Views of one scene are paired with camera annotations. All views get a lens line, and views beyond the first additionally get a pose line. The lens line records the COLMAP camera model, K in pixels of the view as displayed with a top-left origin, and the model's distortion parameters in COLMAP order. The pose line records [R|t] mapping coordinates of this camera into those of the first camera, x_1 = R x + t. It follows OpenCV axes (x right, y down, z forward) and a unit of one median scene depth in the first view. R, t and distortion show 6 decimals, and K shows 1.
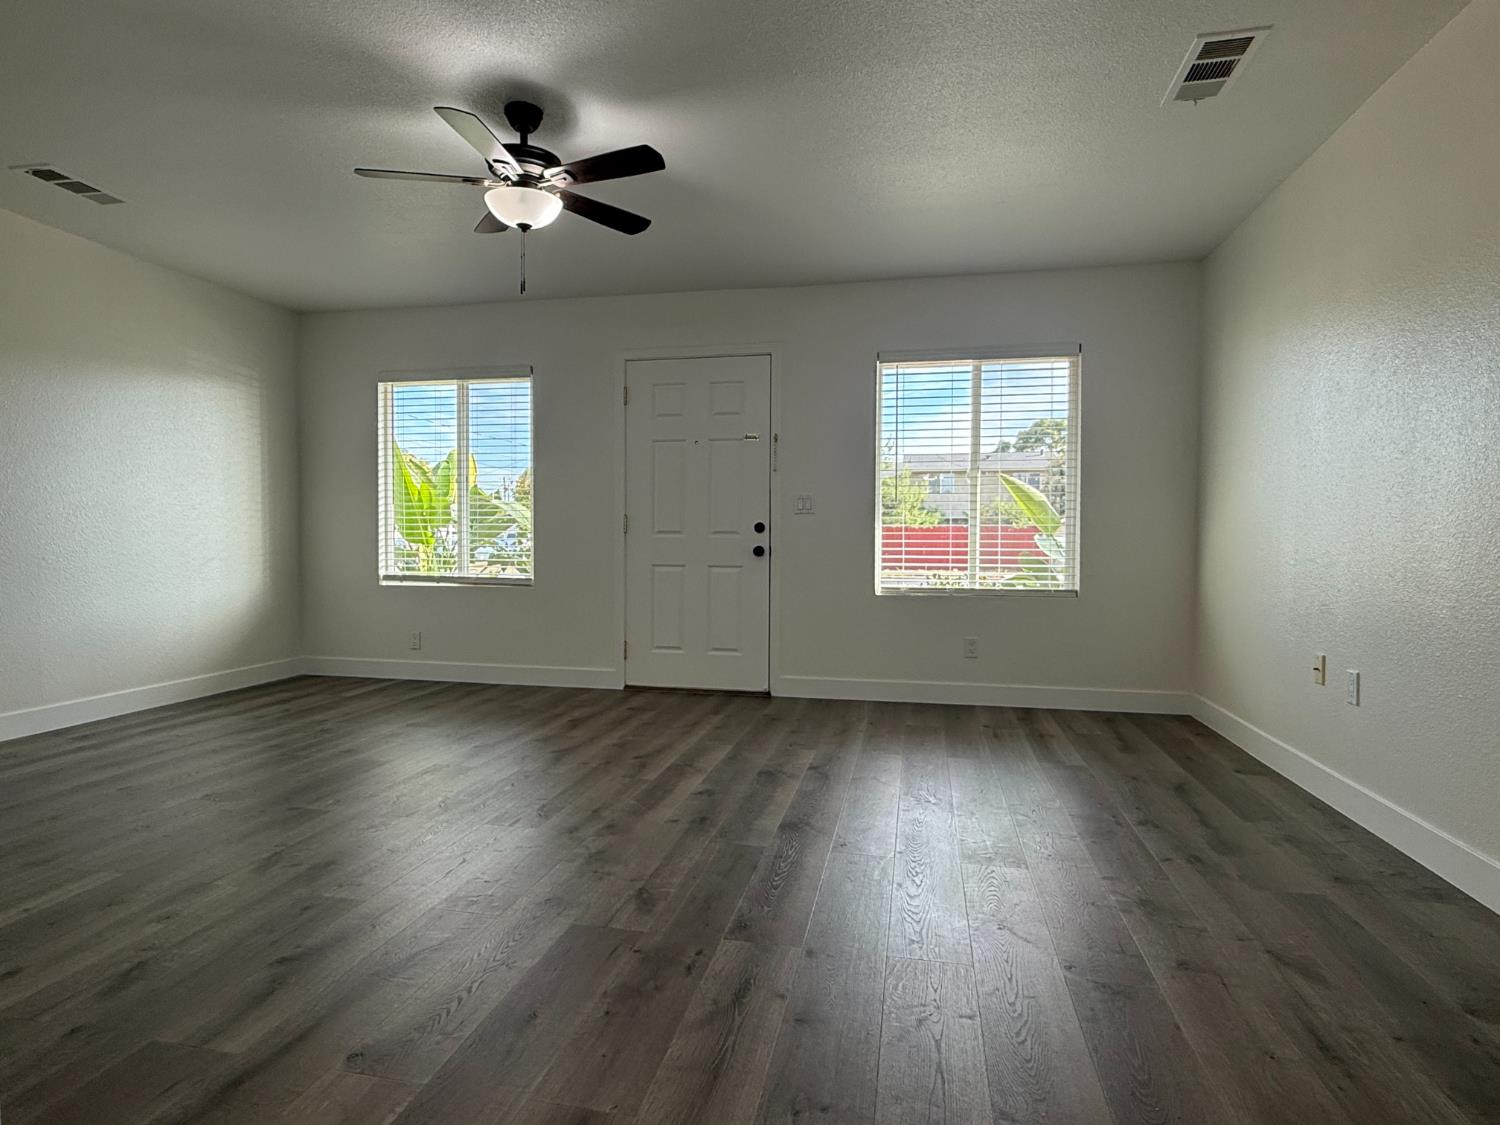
lens RADIAL K [[816.9, 0, 750.0], [0, 816.9, 562.5], [0, 0, 1]] dist [0.000366, -0.000313]
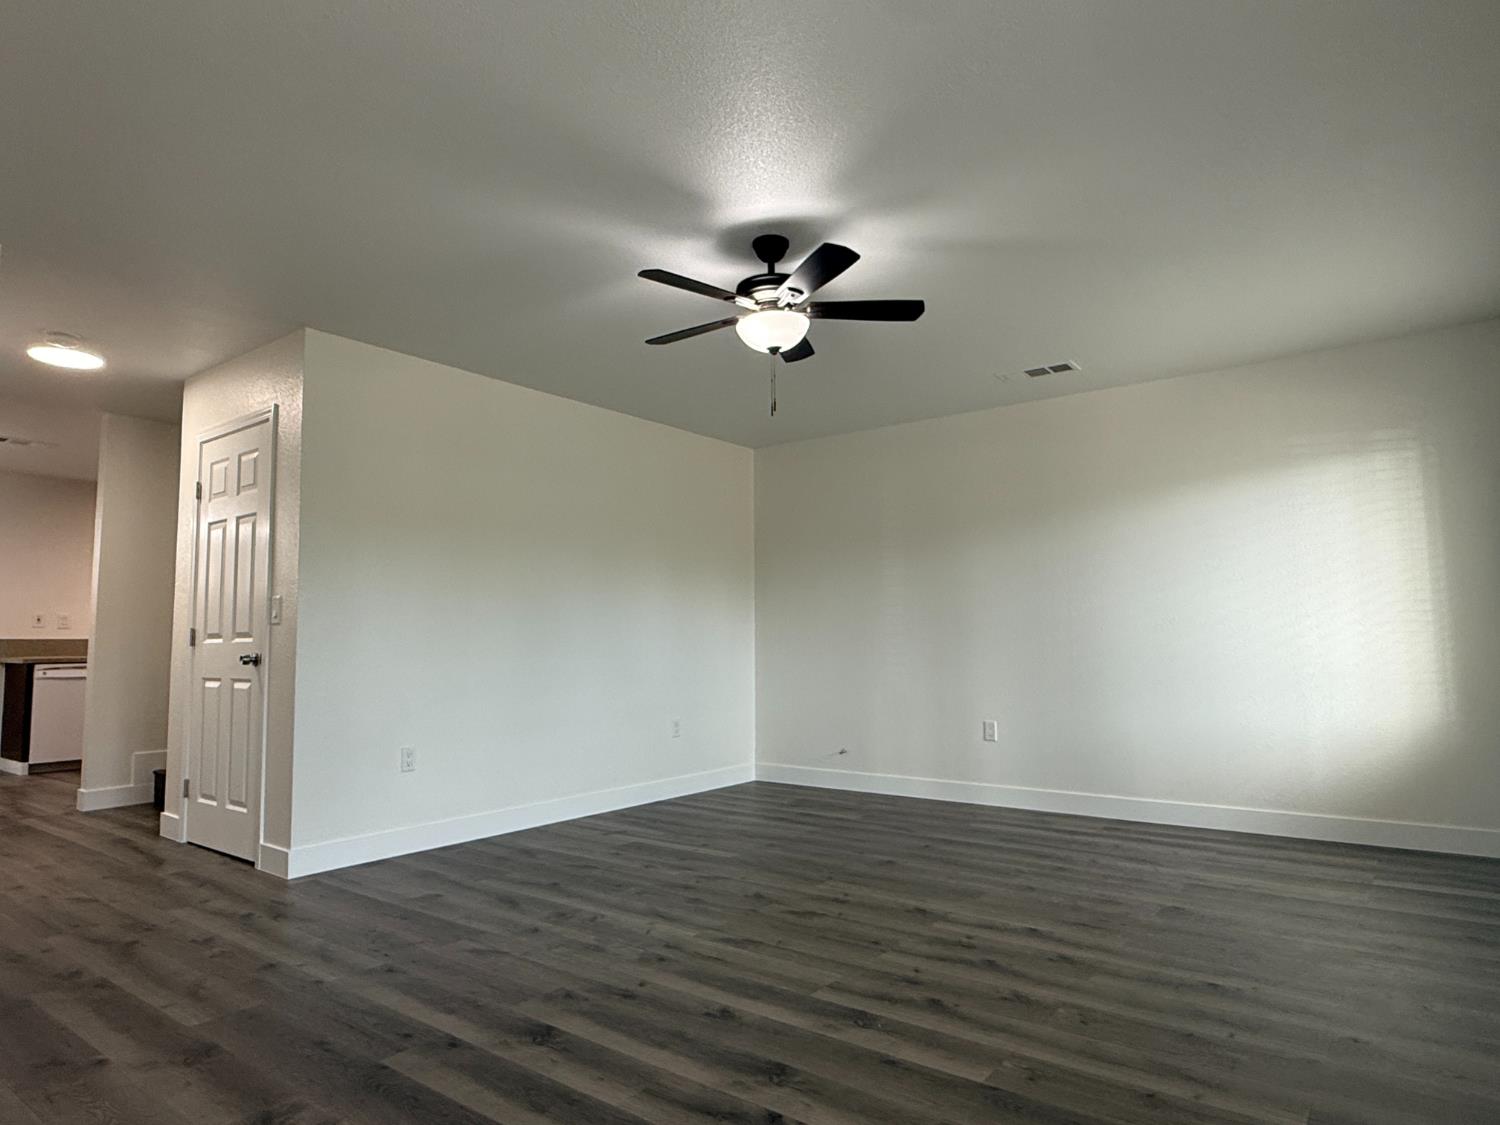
lens RADIAL K [[898.6, 0, 746.2], [0, 898.6, 581.2], [0, 0, 1]] dist [0.009812, -0.003233]
pose [[-0.436048, -0.064409, -0.897616, 0.719750], [-0.016833, 0.997845, -0.063424, -0.052770], [0.899766, -0.012547, -0.436192, 1.460268]]
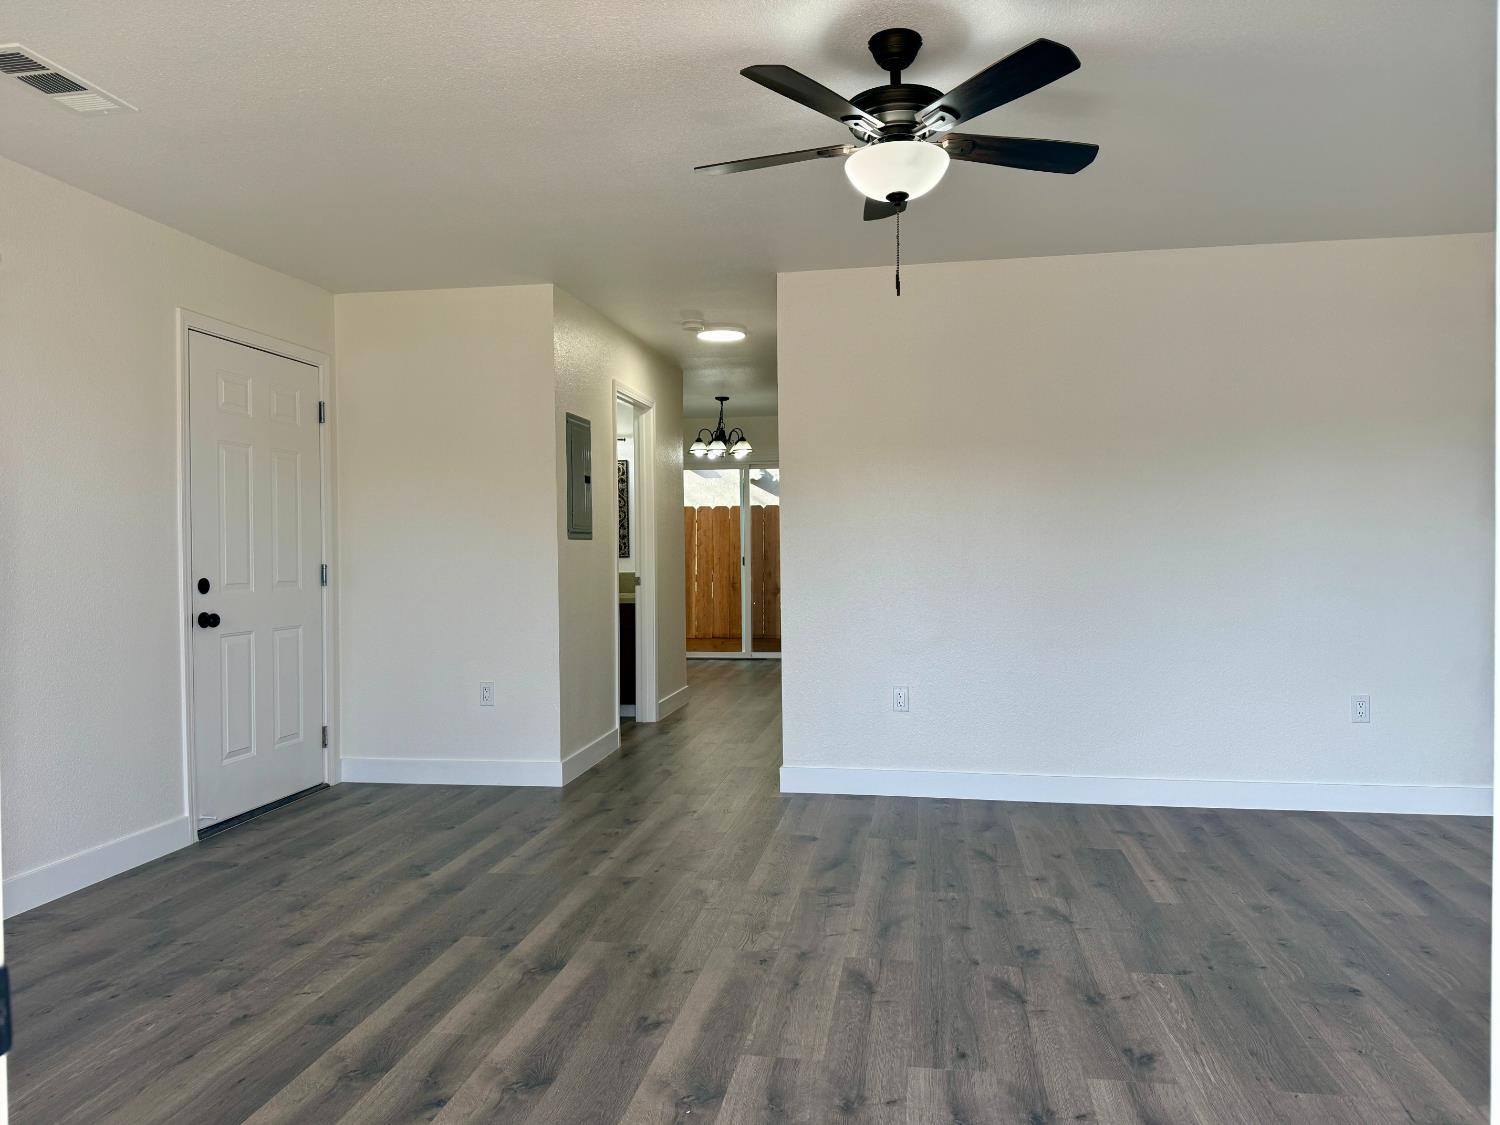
lens RADIAL K [[1057.9, 0, 750.0], [0, 1057.9, 562.5], [0, 0, 1]] dist [0.093182, -0.136450]
pose [[-0.999367, 0.005756, -0.035108, -0.113023], [0.004247, 0.999070, 0.042904, -0.132082], [0.035322, 0.042728, -0.998462, 1.964138]]
